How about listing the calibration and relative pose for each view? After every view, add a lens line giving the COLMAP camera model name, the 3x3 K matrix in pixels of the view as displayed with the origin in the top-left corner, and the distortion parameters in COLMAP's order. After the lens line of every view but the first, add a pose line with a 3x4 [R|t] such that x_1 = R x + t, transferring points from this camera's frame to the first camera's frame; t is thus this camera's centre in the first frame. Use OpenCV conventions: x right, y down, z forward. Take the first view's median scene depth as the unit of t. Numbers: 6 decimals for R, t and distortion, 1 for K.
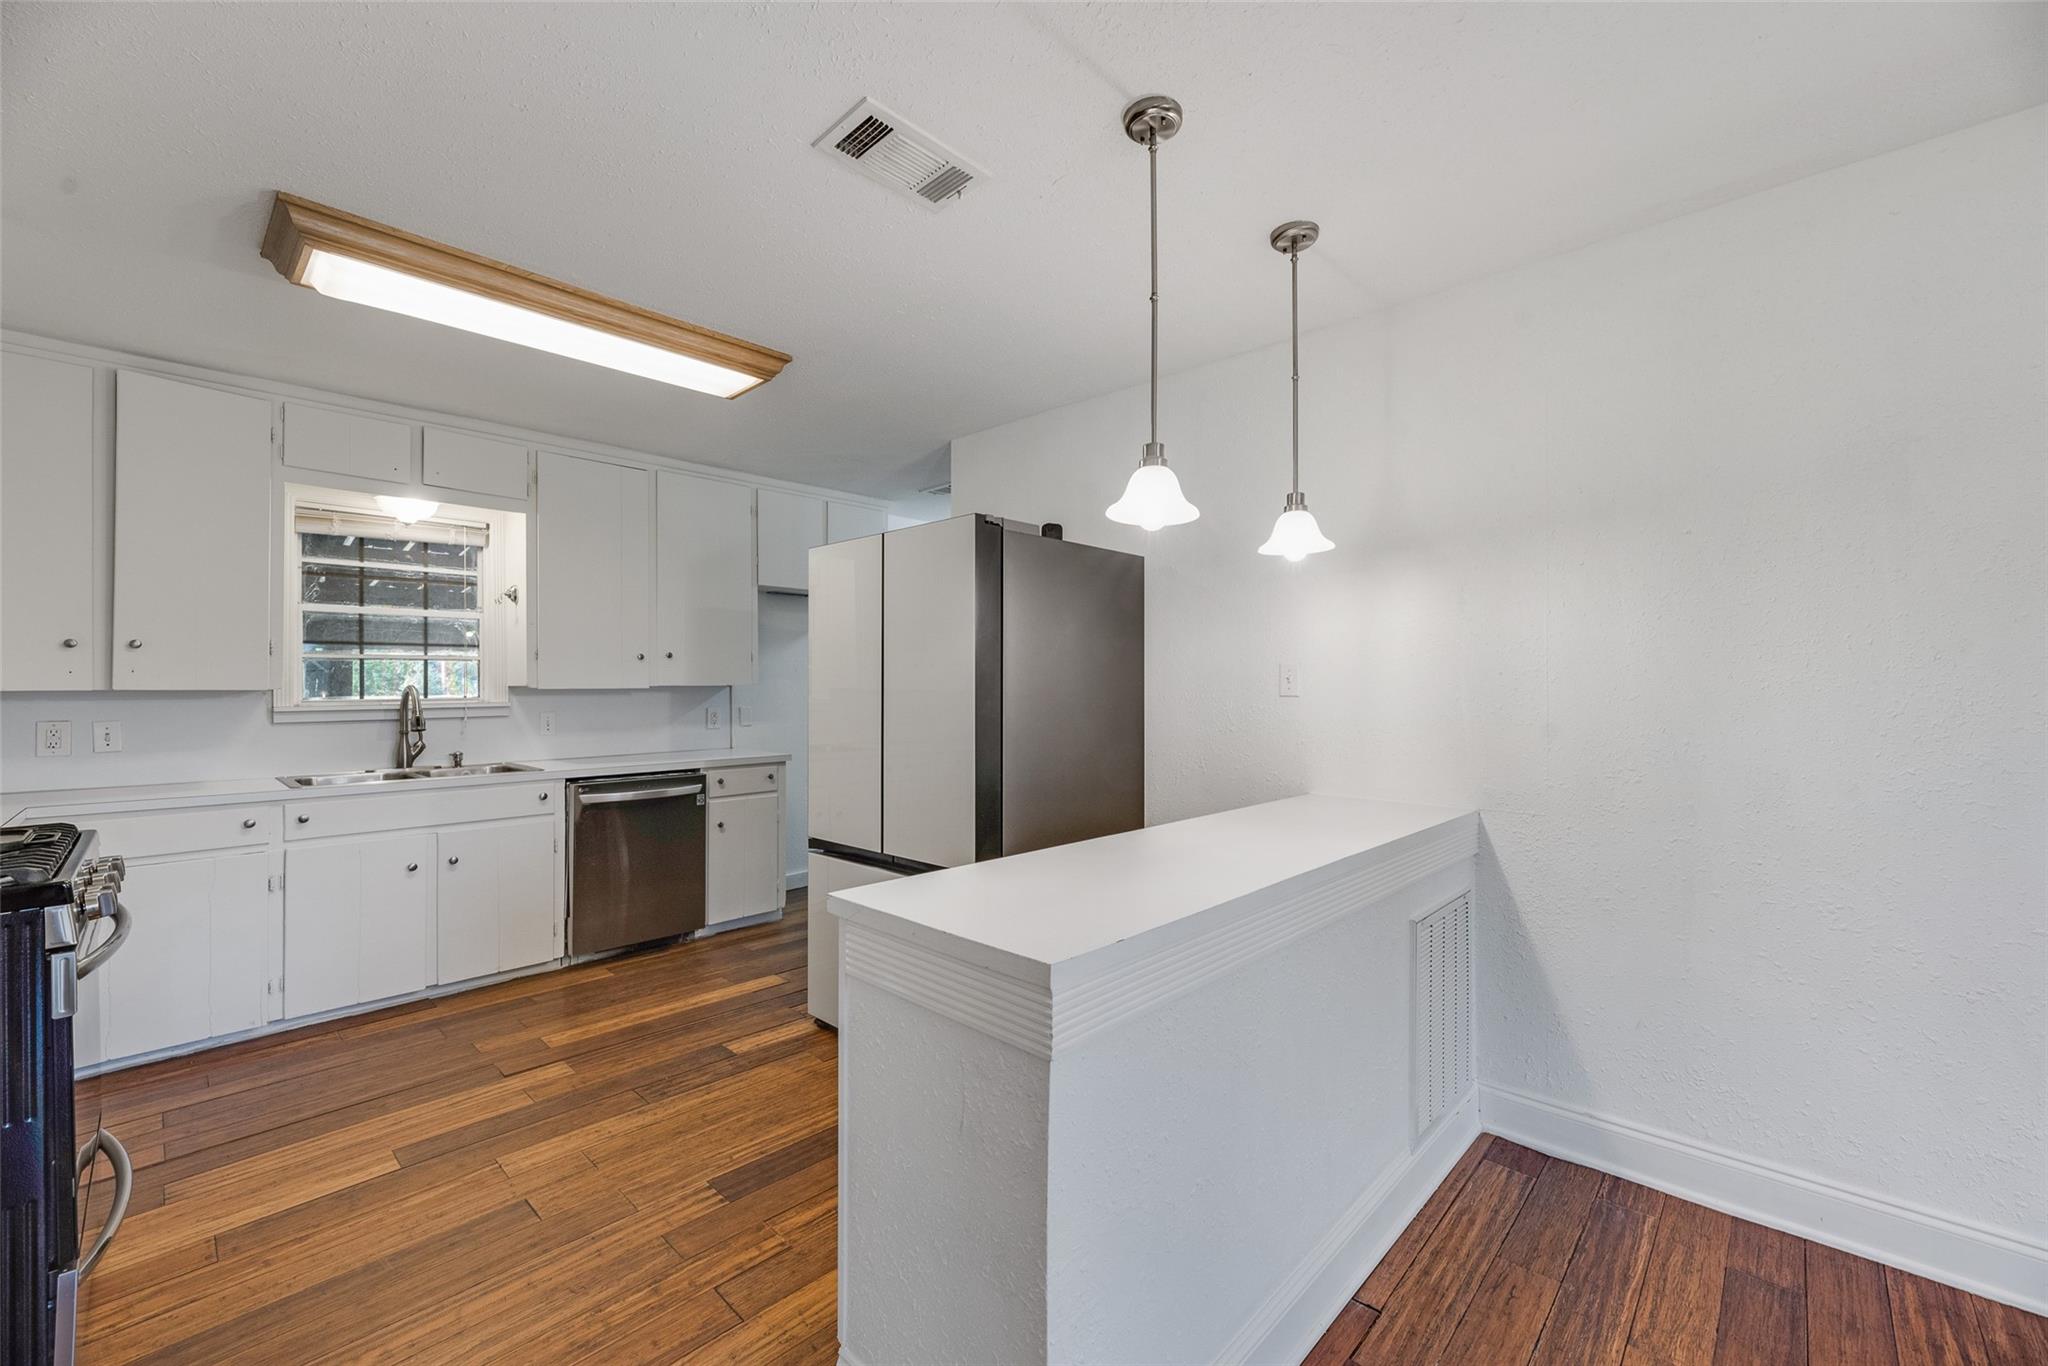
lens RADIAL K [[822.4, 0, 1016.1], [0, 822.4, 688.3], [0, 0, 1]] dist [0.004156, 0.000400]
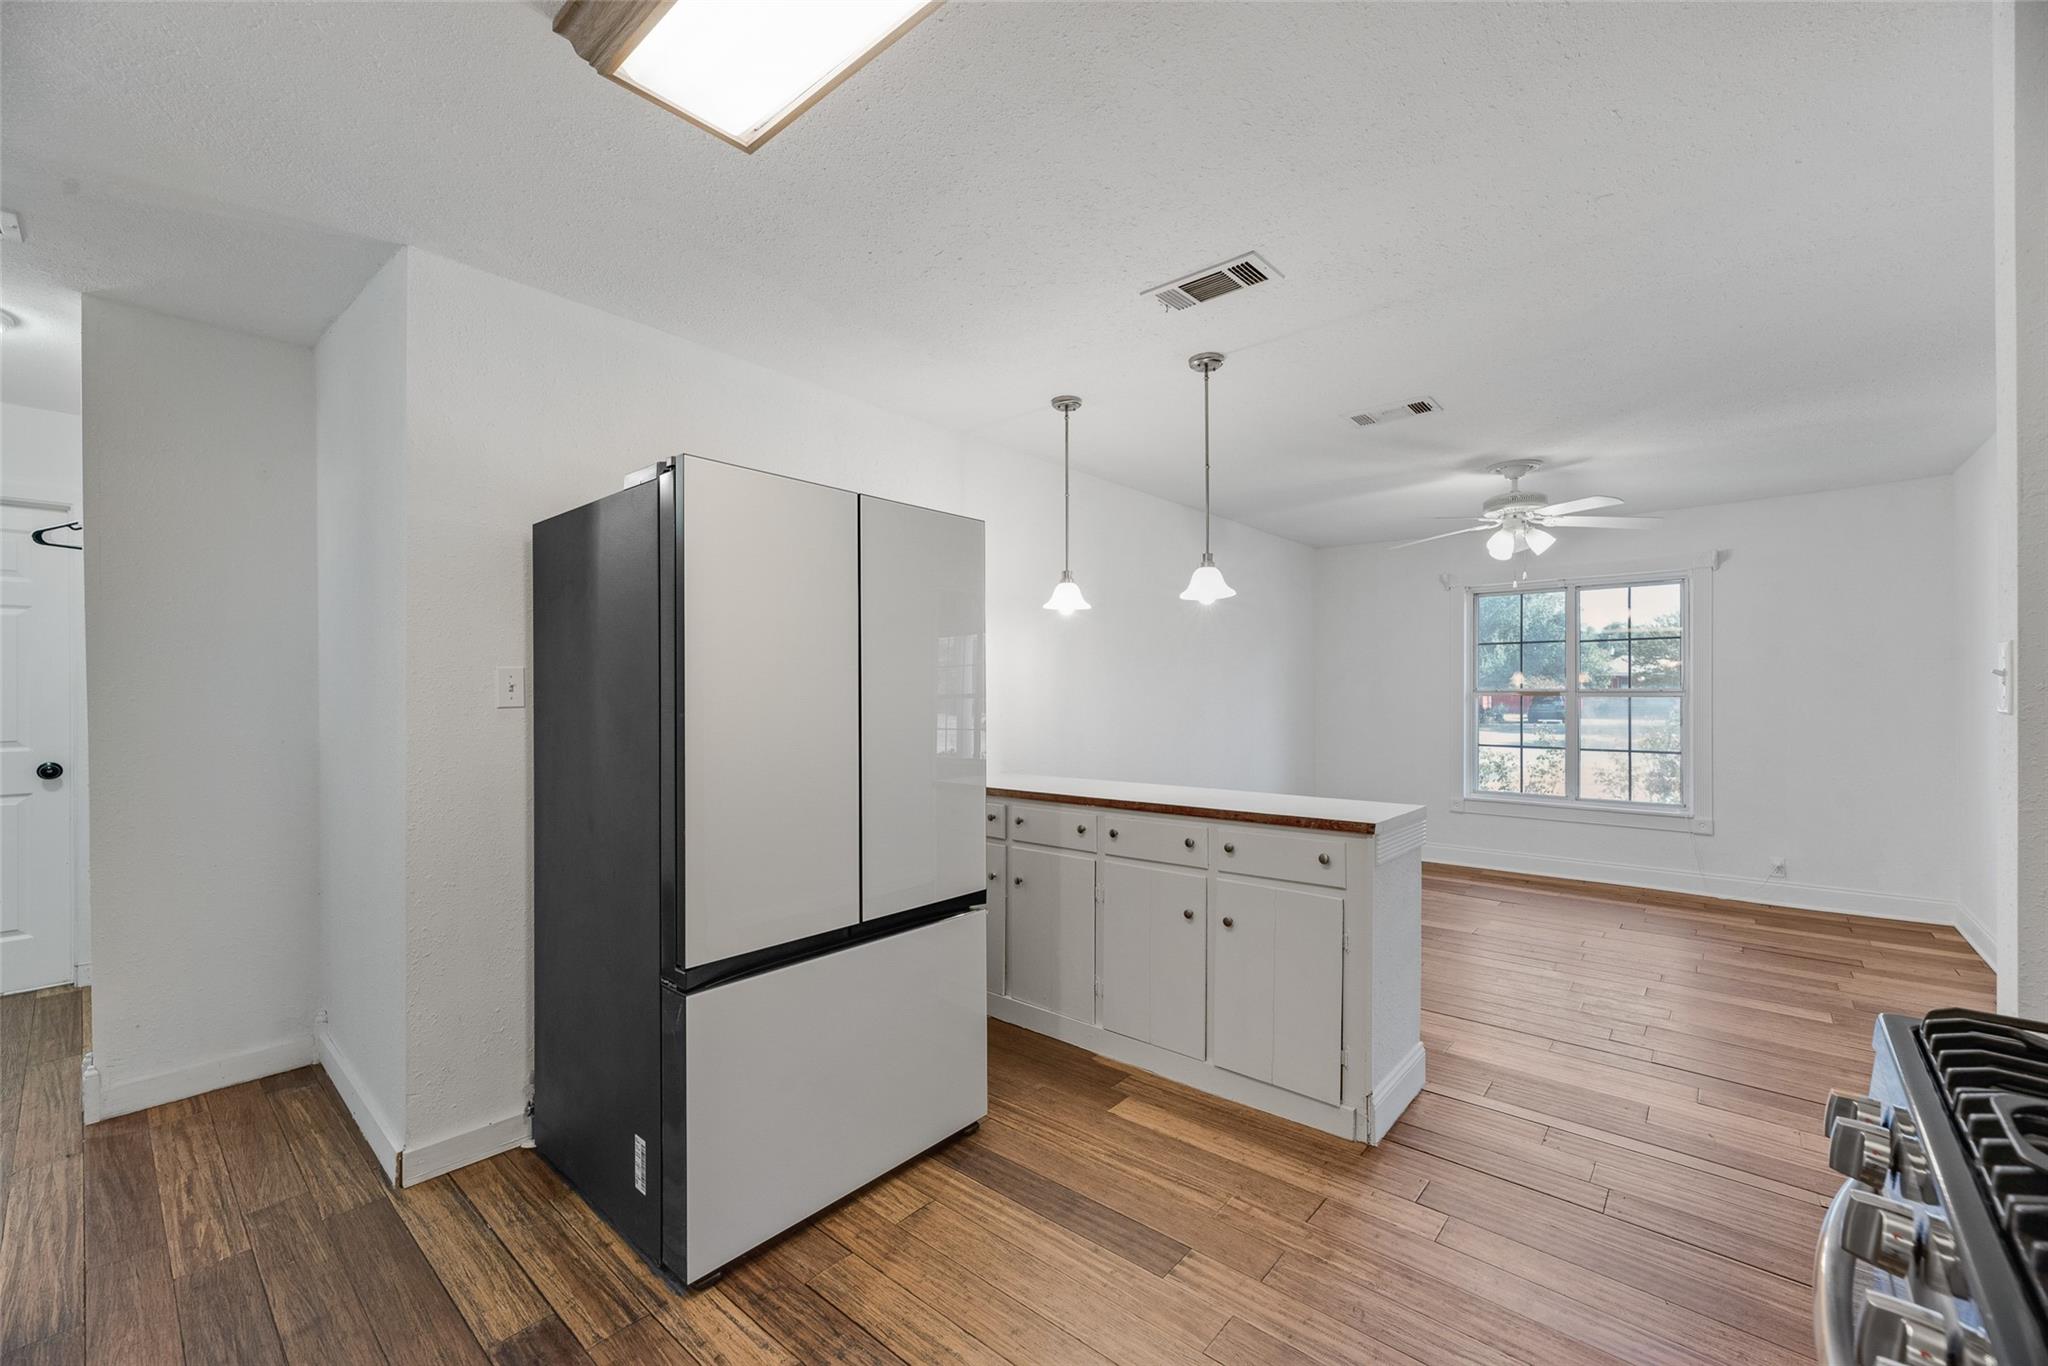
lens RADIAL K [[826.7, 0, 1027.7], [0, 826.7, 692.0], [0, 0, 1]] dist [-0.001345, 0.000102]
pose [[-0.047935, -0.000808, 0.998850, -0.686239], [0.008636, 0.999962, 0.001223, -0.005379], [-0.998813, 0.008685, -0.047926, 0.660113]]
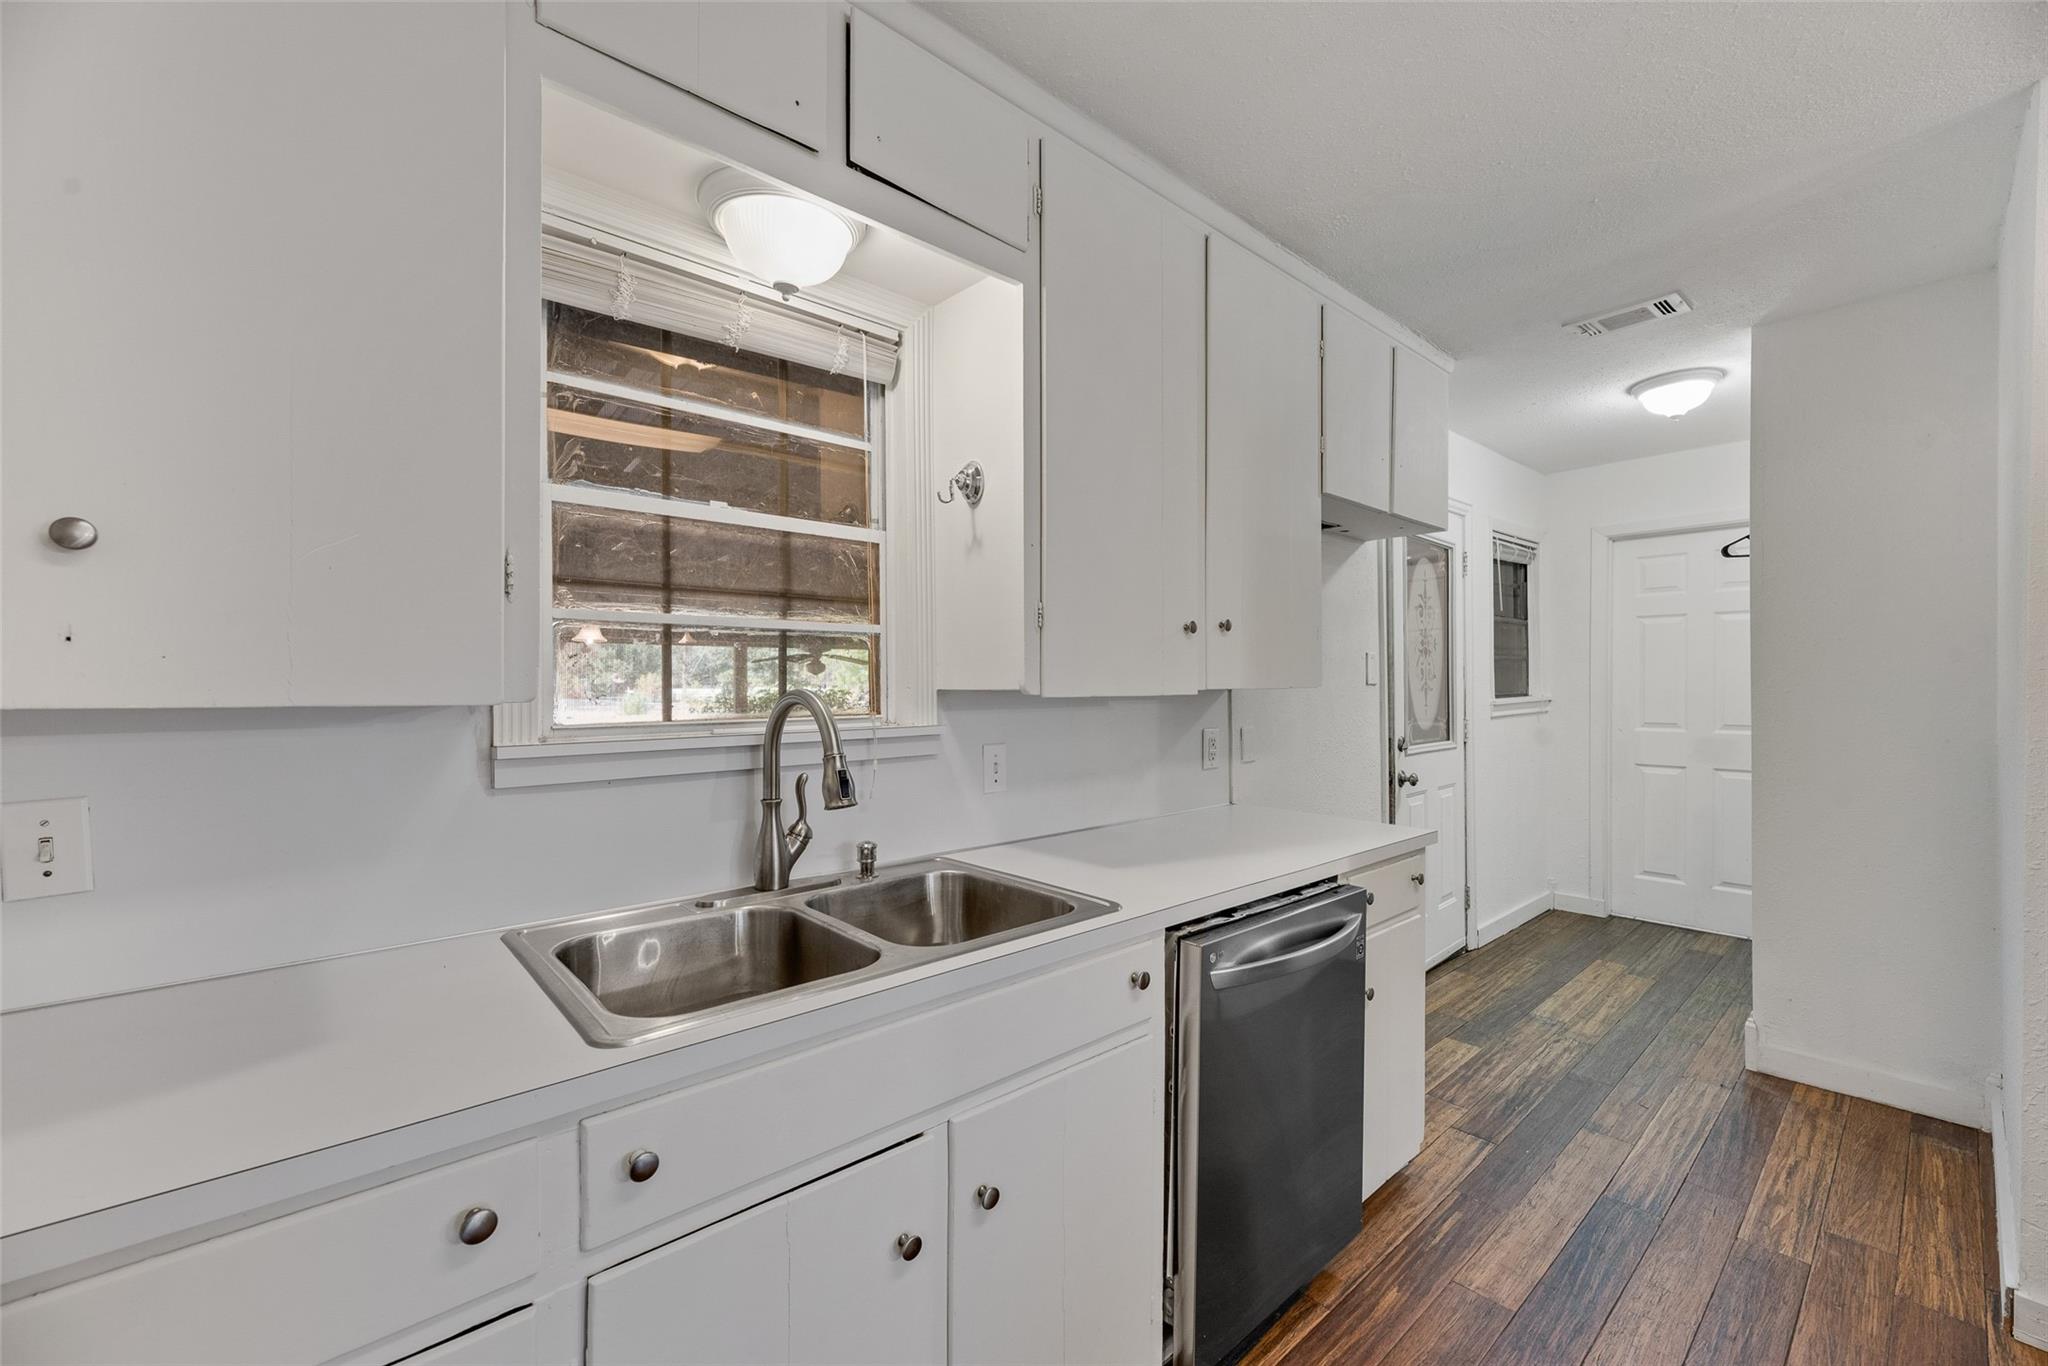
lens RADIAL K [[826.7, 0, 1027.7], [0, 826.7, 692.0], [0, 0, 1]] dist [-0.001345, 0.000102]
pose [[0.997116, 0.006919, -0.075580, -0.583578], [-0.006299, 0.999944, 0.008446, -0.006088], [0.075634, -0.007945, 0.997104, 0.596944]]
